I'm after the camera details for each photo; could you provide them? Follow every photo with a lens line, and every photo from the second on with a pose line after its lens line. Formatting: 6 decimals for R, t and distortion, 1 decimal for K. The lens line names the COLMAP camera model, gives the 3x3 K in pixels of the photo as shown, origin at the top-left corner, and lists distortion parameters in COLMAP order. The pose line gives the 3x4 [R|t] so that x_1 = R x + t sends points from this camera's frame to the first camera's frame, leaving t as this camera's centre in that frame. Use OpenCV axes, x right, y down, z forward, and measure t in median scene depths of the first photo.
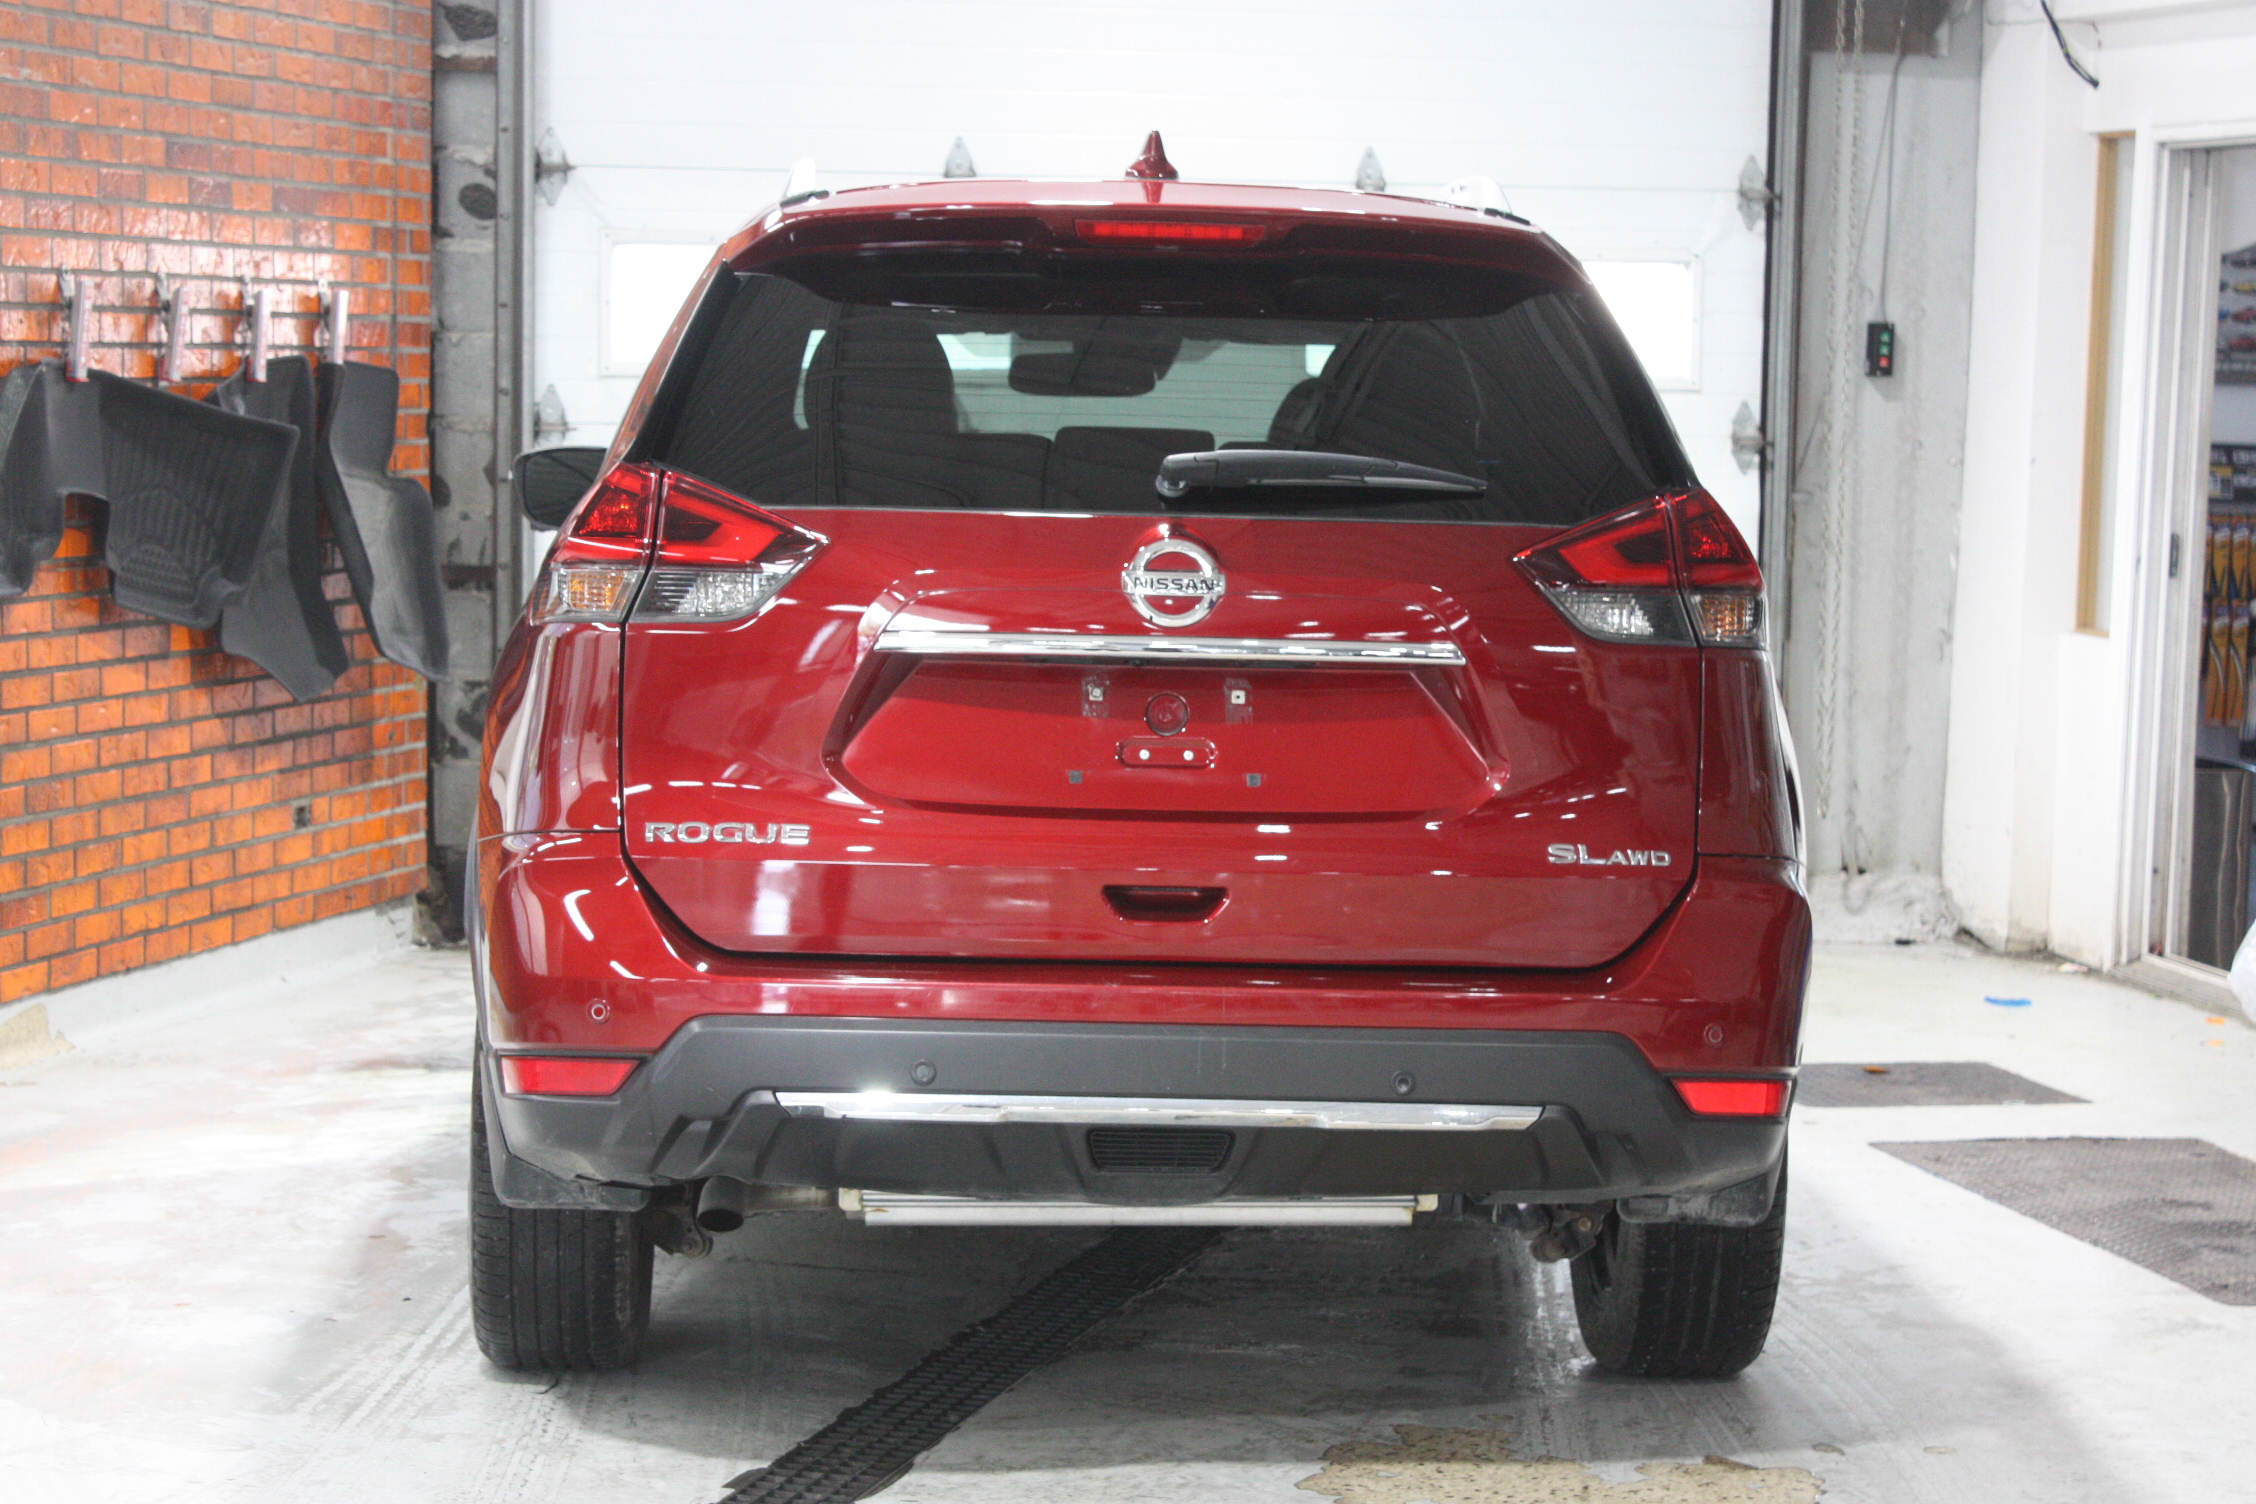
lens RADIAL K [[5140.5, 0, 1127.7], [0, 5140.5, 740.1], [0, 0, 1]] dist [0.027902, 0.000000]
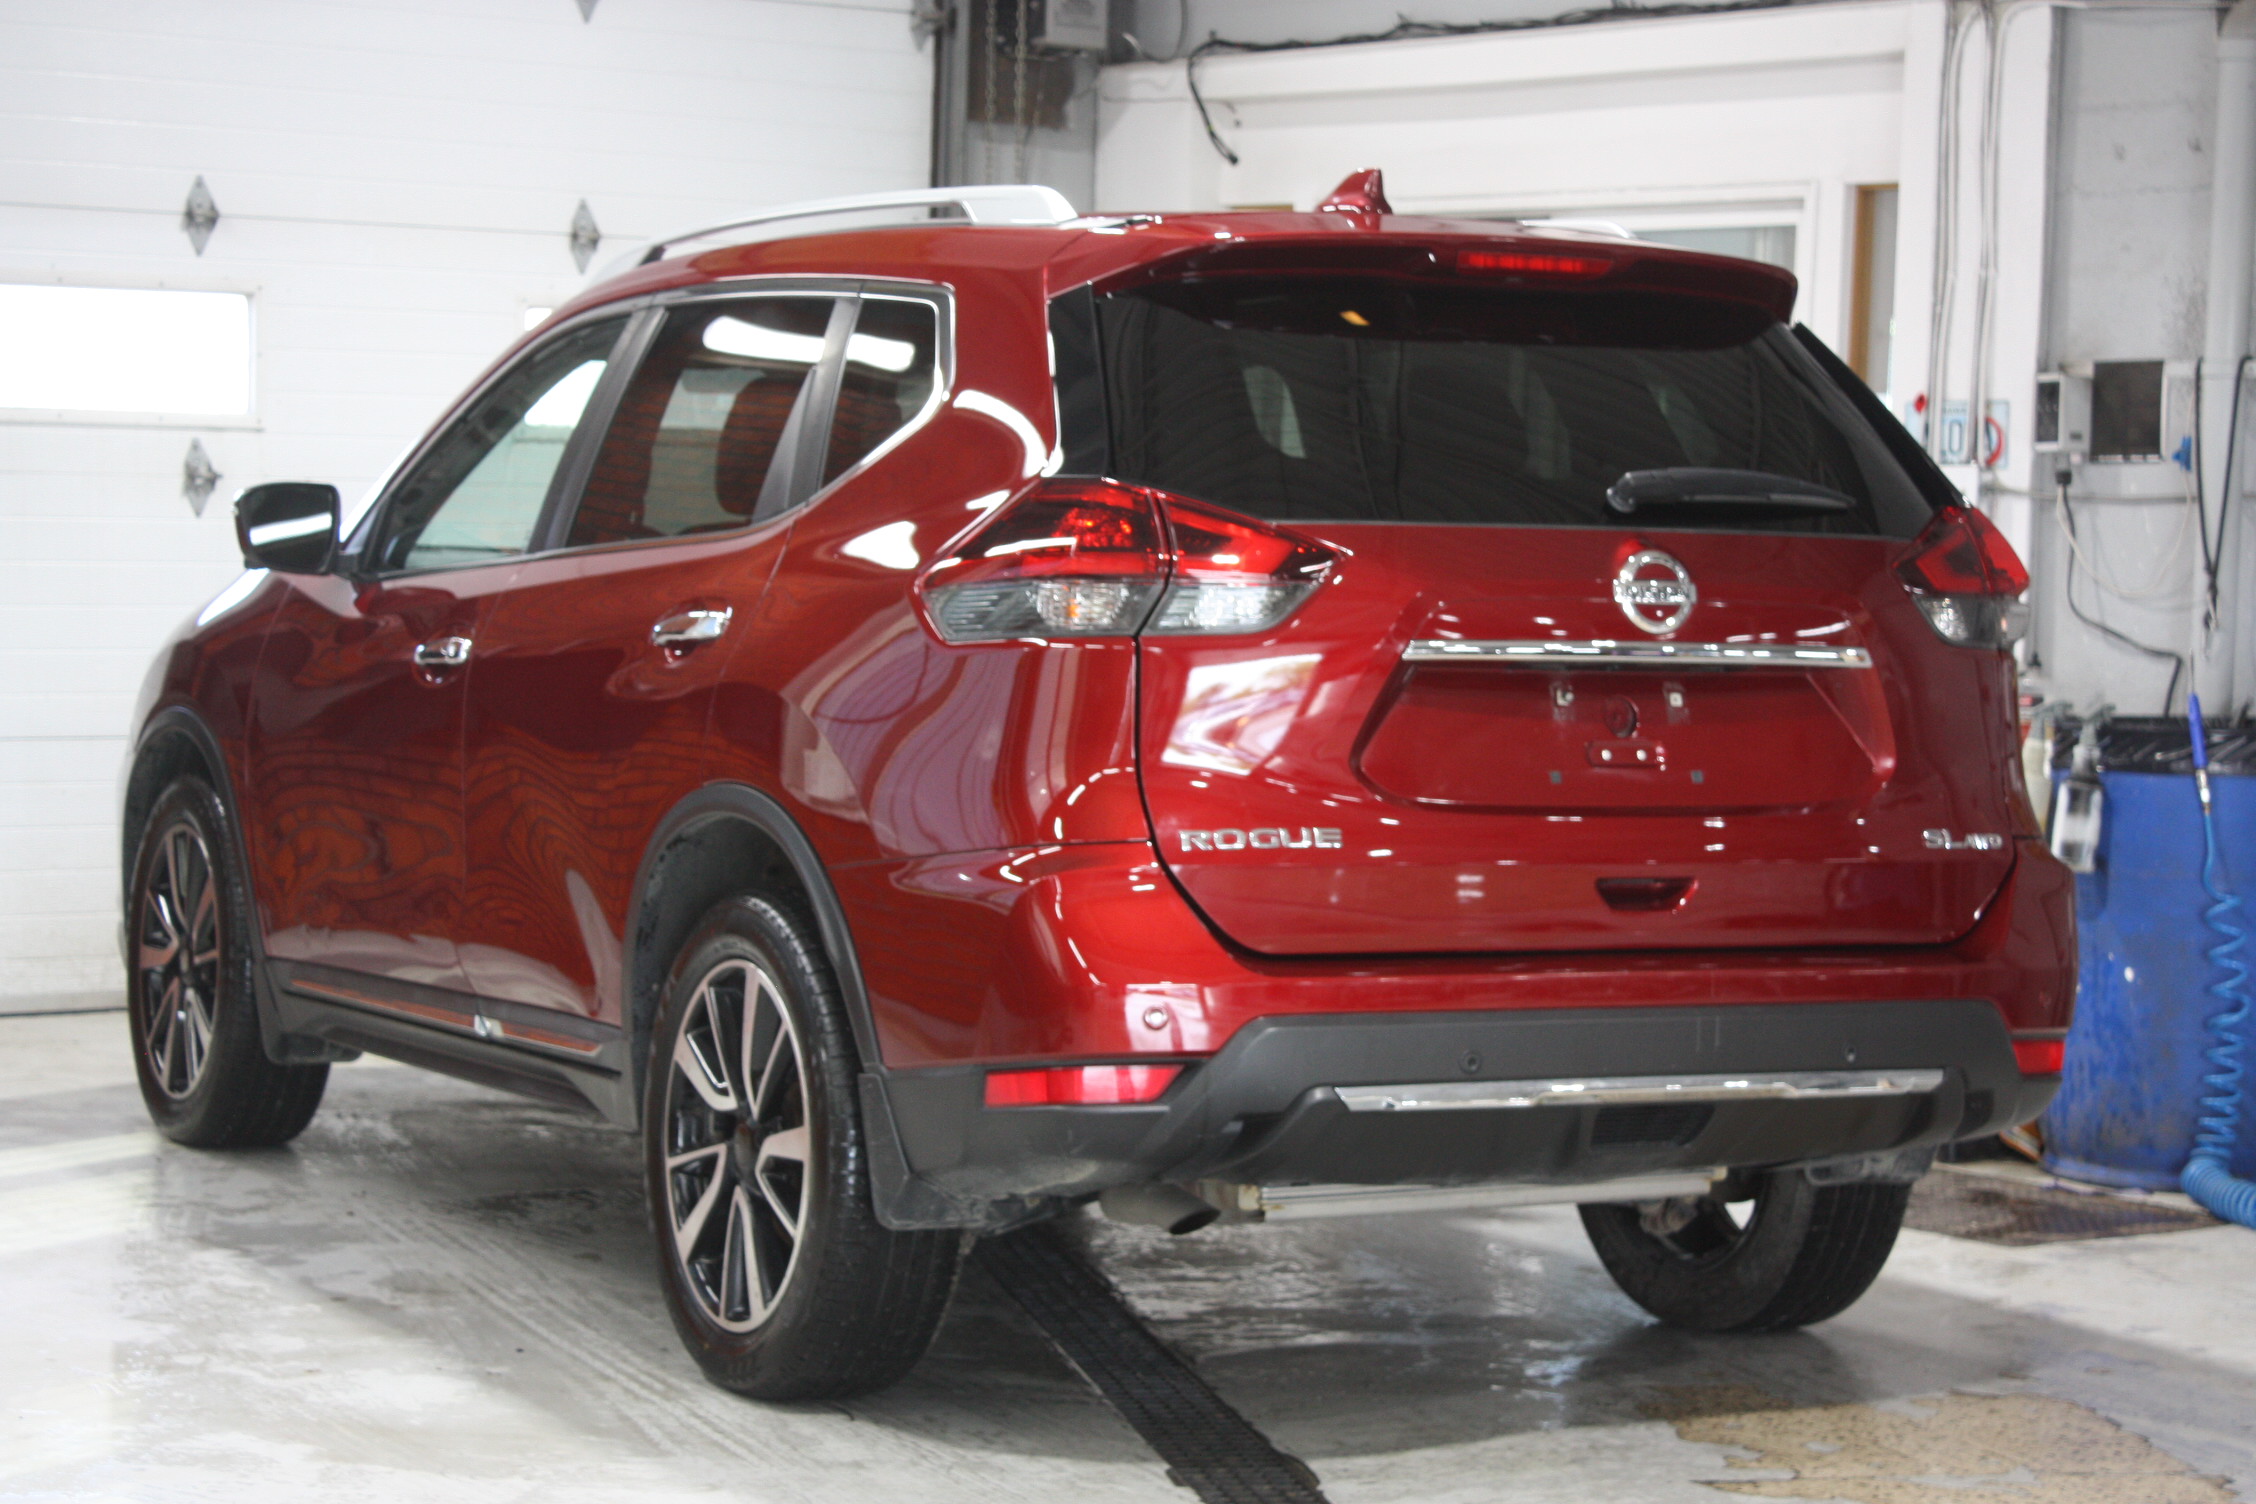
lens RADIAL K [[5112.0, 0, 1128.4], [0, 5112.0, 764.5], [0, 0, 1]] dist [0.043460, 0.000000]
pose [[0.900522, -0.019401, 0.434378, -0.542503], [0.024864, 0.999667, -0.006897, 0.009569], [-0.434099, 0.017011, 0.900704, 0.094262]]
